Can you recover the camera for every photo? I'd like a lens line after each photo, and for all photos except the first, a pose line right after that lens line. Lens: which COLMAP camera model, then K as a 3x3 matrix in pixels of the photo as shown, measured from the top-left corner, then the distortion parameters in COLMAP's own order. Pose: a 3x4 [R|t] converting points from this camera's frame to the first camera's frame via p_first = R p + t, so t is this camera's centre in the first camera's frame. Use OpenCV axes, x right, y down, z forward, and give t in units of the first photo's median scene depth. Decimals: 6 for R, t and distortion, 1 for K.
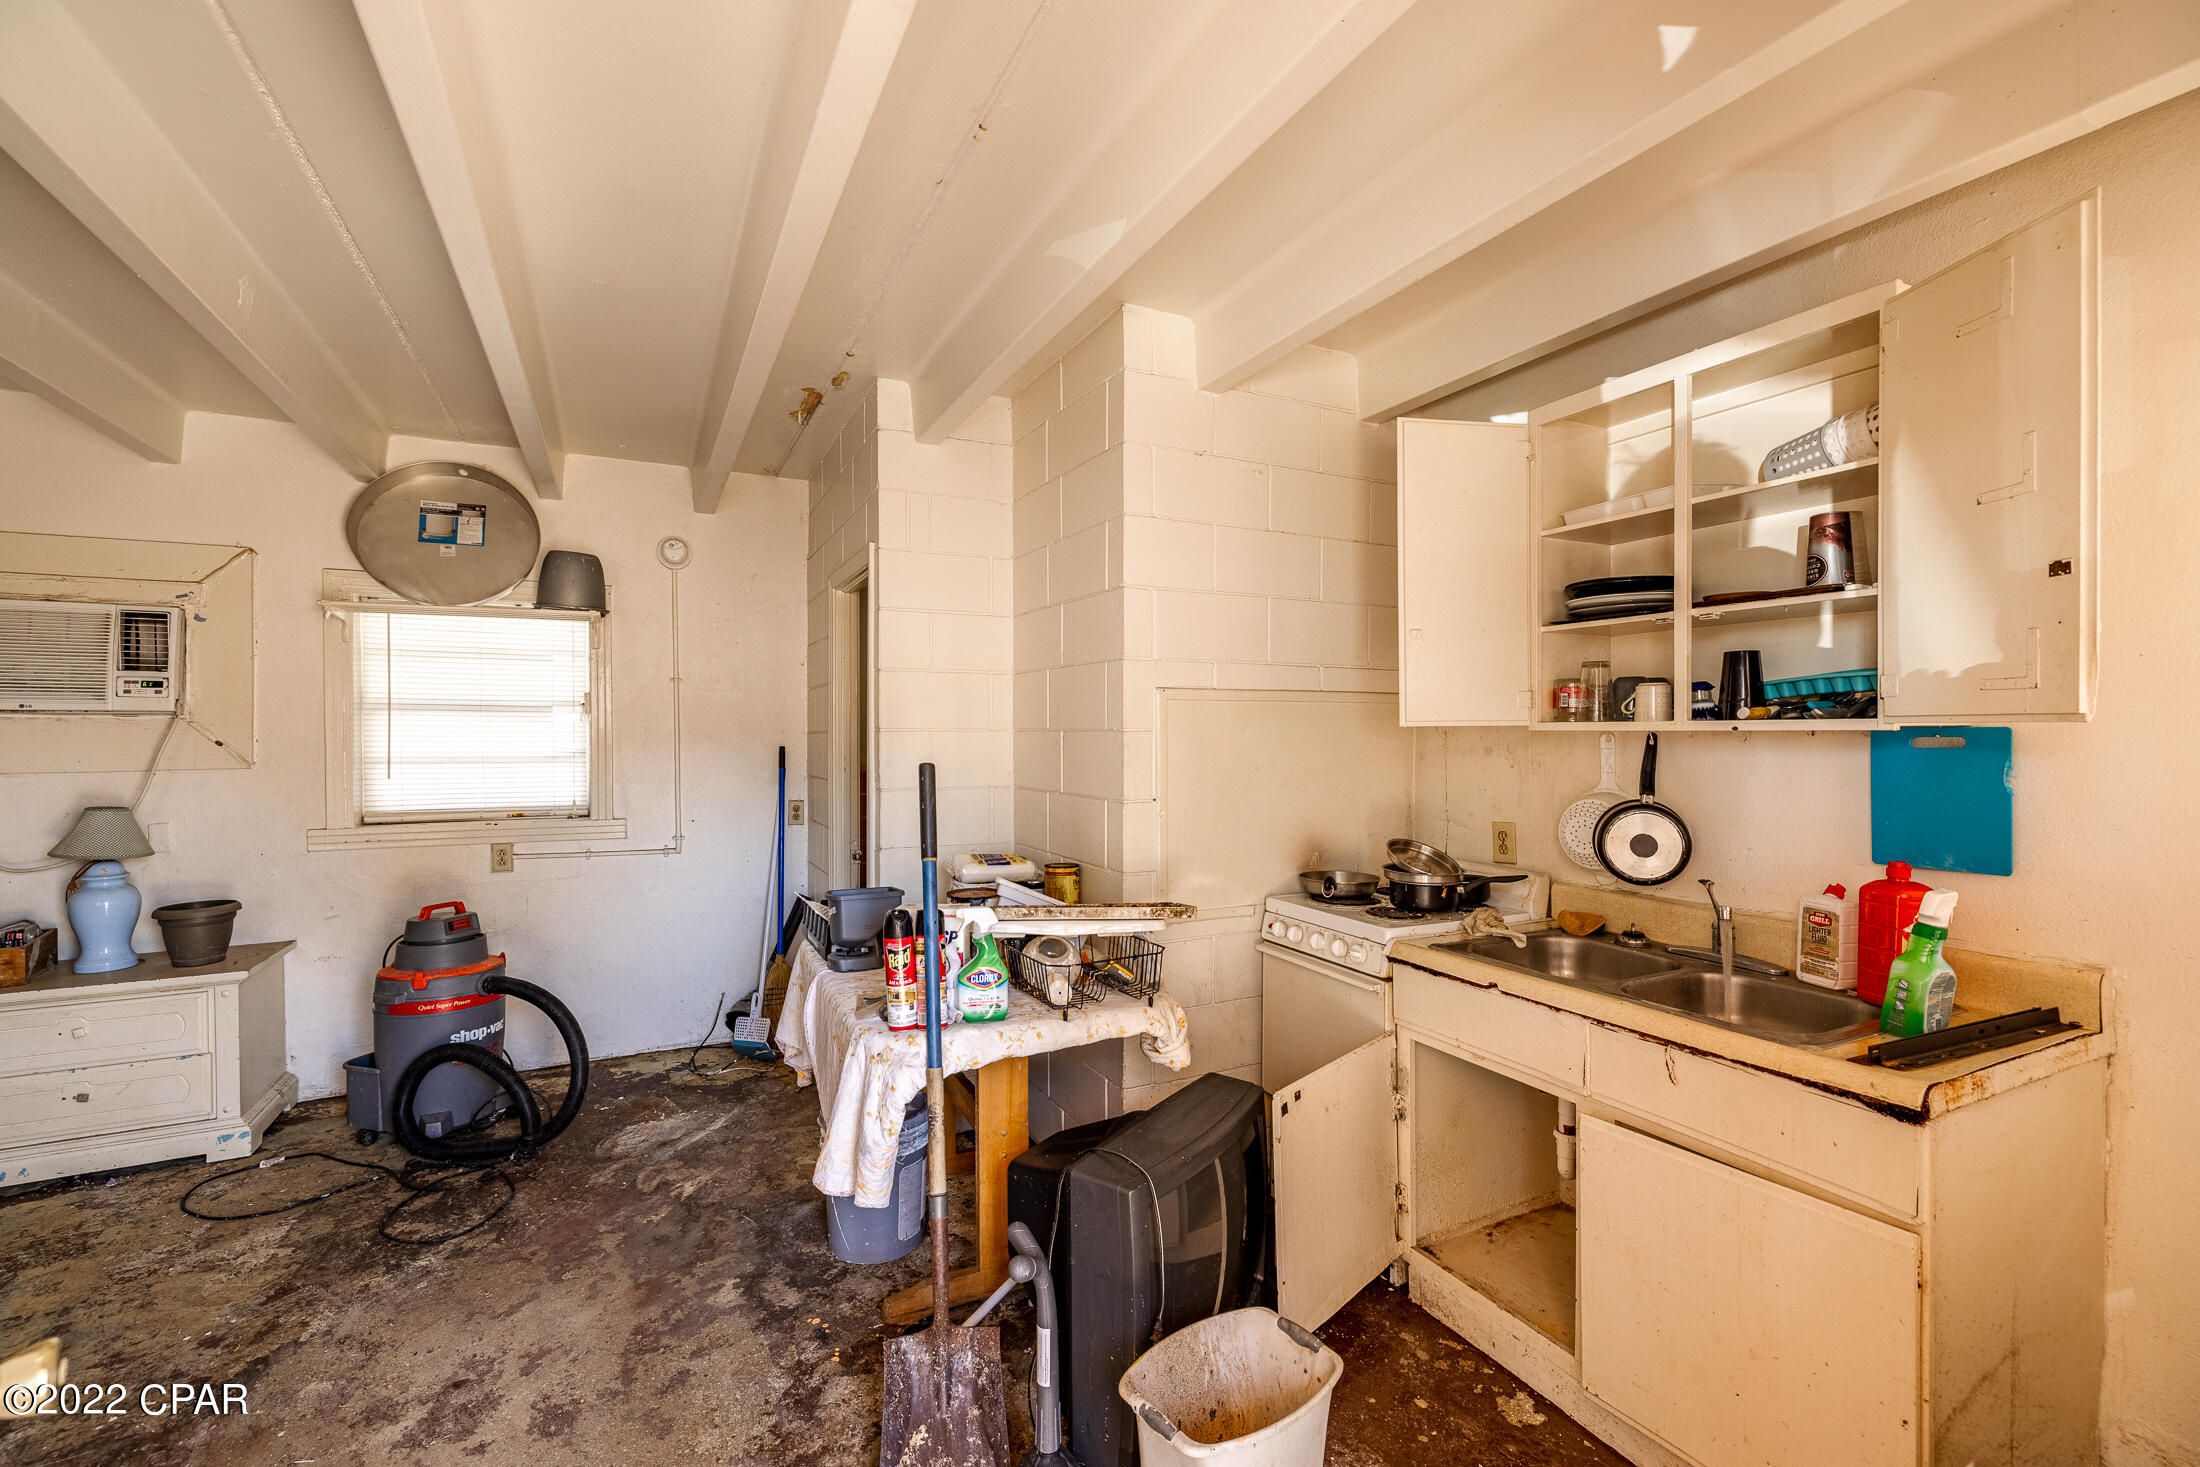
lens RADIAL K [[925.6, 0, 1094.6], [0, 925.6, 734.1], [0, 0, 1]] dist [0.000649, 0.000030]
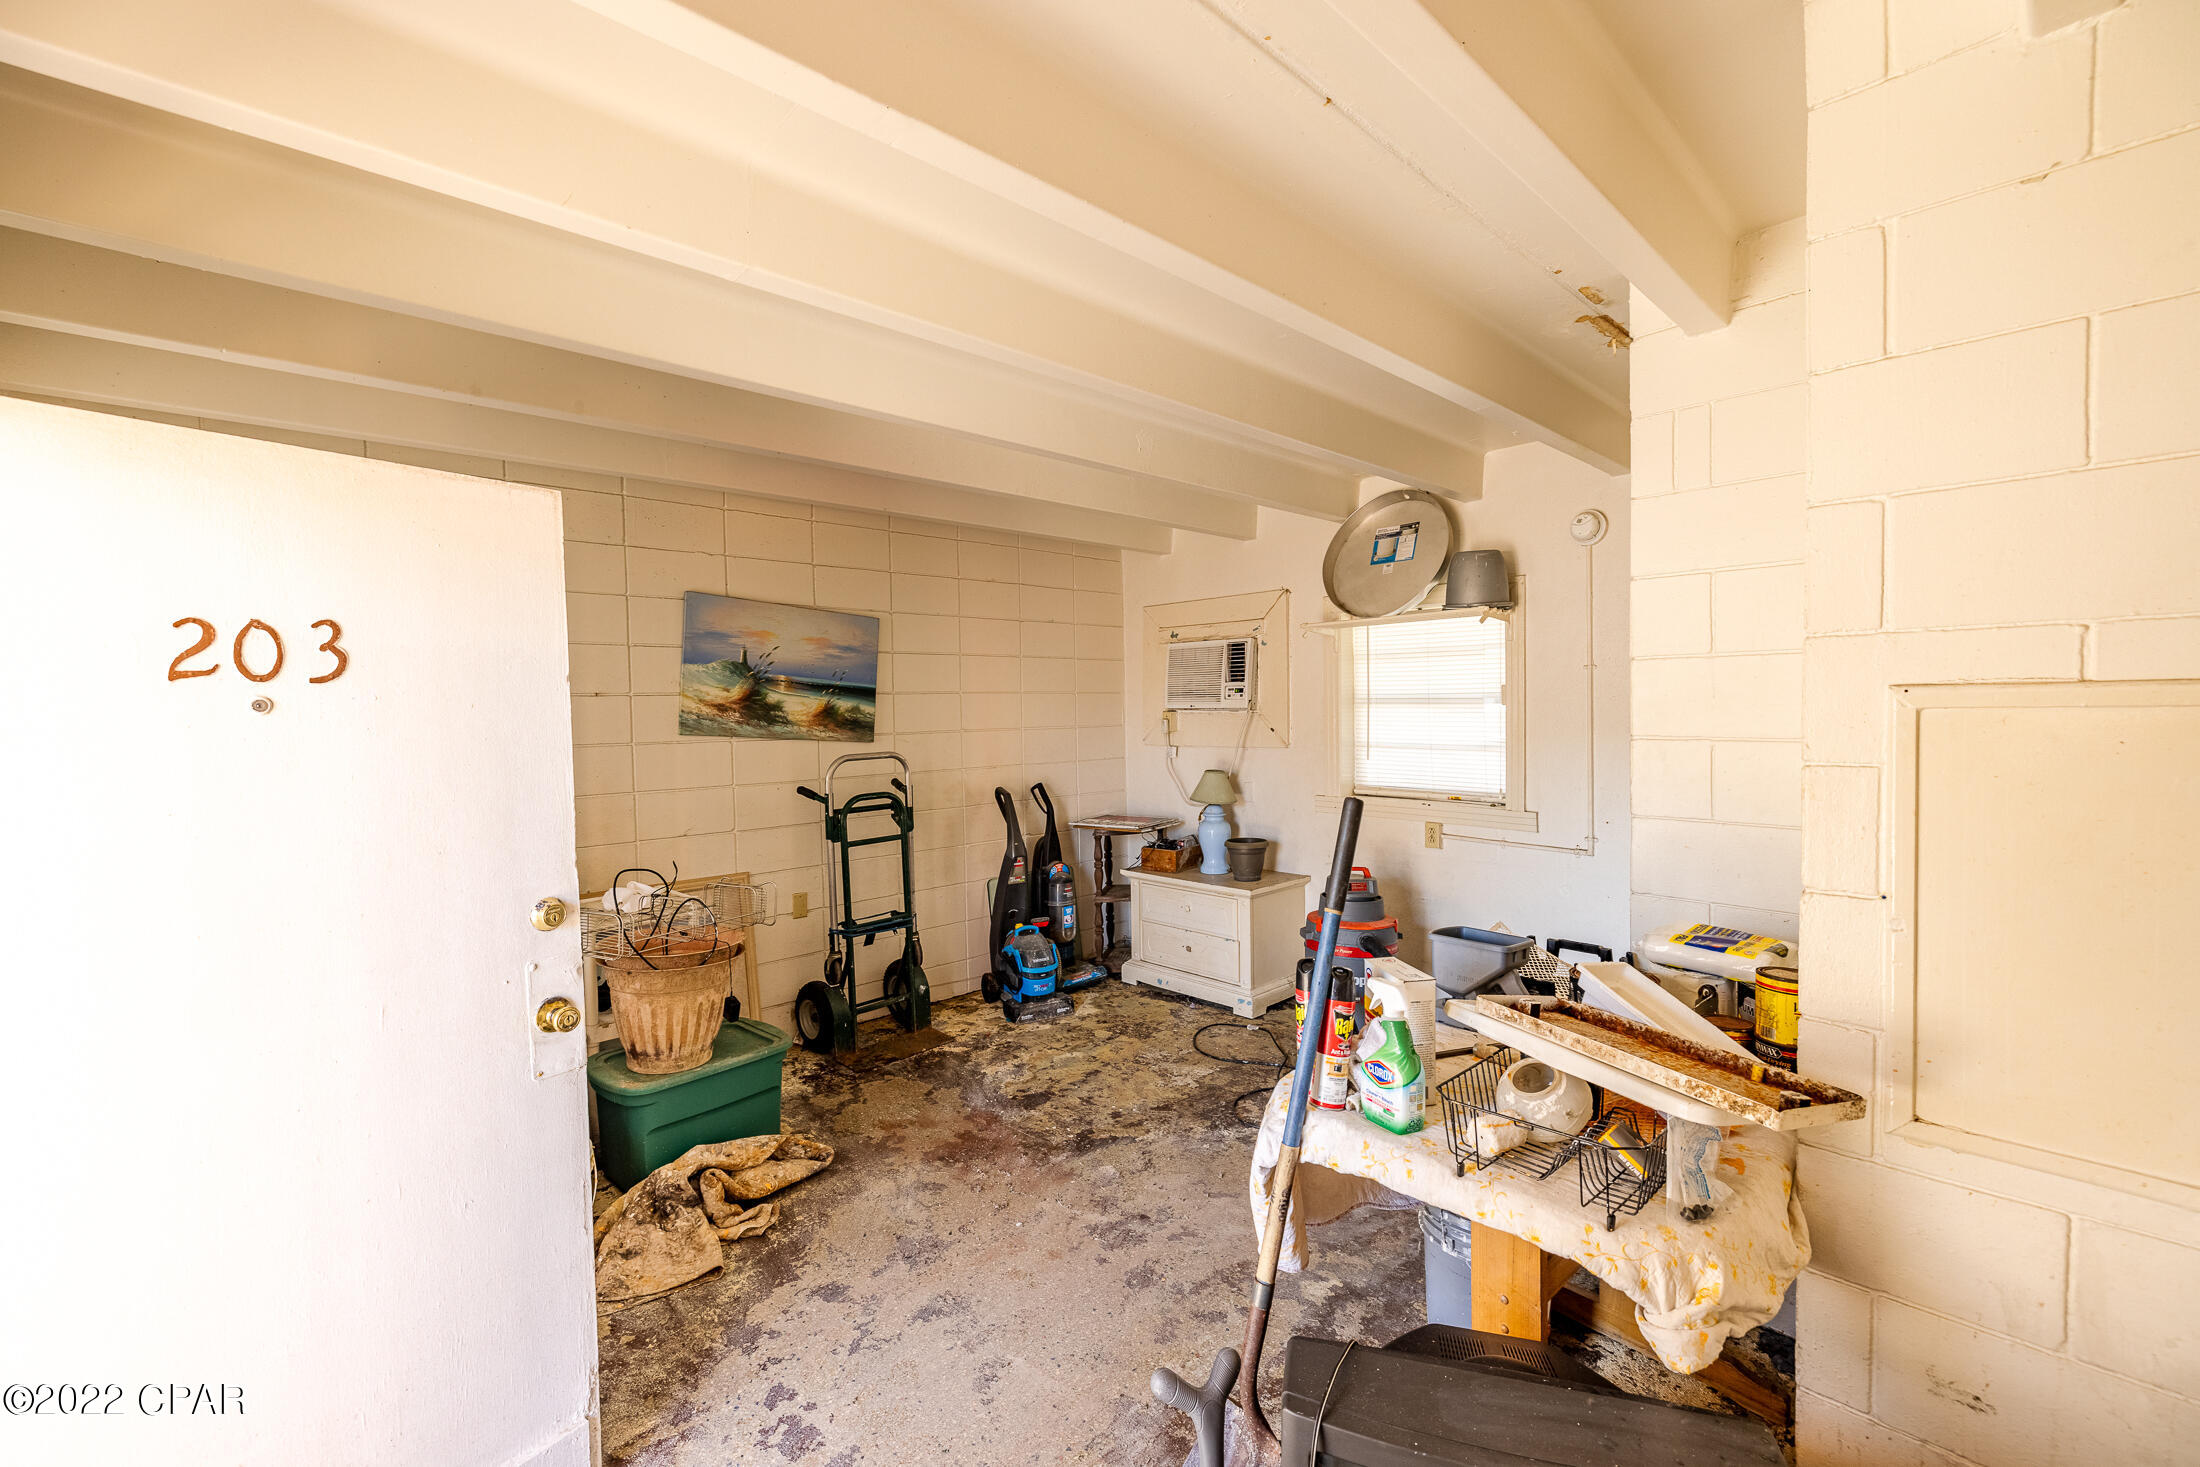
lens RADIAL K [[925.6, 0, 1098.1], [0, 925.6, 731.8], [0, 0, 1]] dist [0.000649, 0.000030]
pose [[0.290037, 0.028034, -0.956605, 0.366270], [0.012059, 0.999384, 0.032944, -0.039563], [0.956939, -0.021091, 0.289520, 0.345923]]
